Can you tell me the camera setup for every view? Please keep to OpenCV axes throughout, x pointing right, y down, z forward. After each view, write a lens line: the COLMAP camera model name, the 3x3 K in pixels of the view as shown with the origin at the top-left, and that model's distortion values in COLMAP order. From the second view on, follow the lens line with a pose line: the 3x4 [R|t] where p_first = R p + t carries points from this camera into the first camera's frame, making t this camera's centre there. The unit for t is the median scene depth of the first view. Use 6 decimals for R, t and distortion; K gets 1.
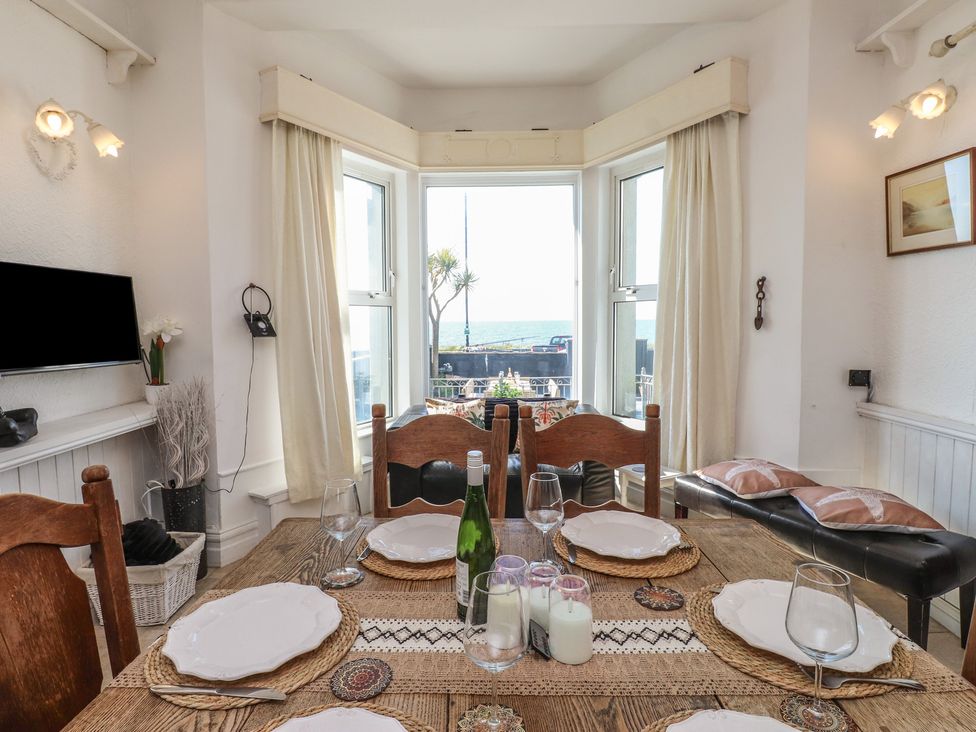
lens RADIAL K [[540.2, 0, 480.6], [0, 540.2, 358.6], [0, 0, 1]] dist [0.000709, -0.012505]
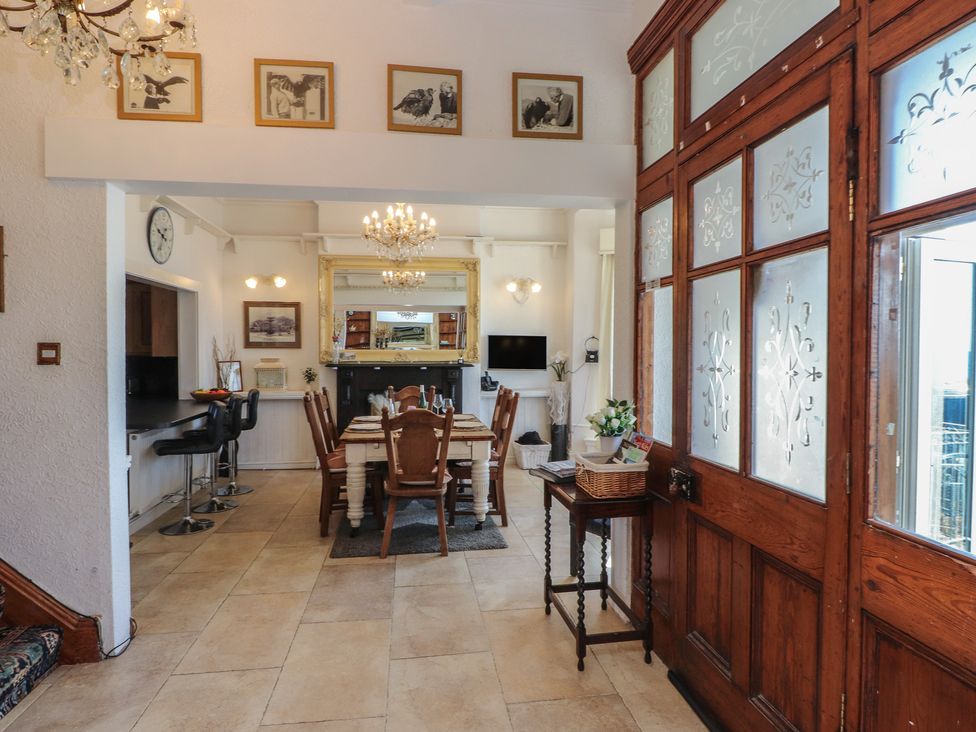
lens RADIAL K [[540.2, 0, 480.6], [0, 540.2, 358.6], [0, 0, 1]] dist [0.000709, -0.012505]
pose [[0.163037, 0.028256, -0.986215, 1.532561], [-0.071066, 0.997330, 0.016826, -0.058221], [0.984057, 0.067343, 0.164610, 0.251577]]
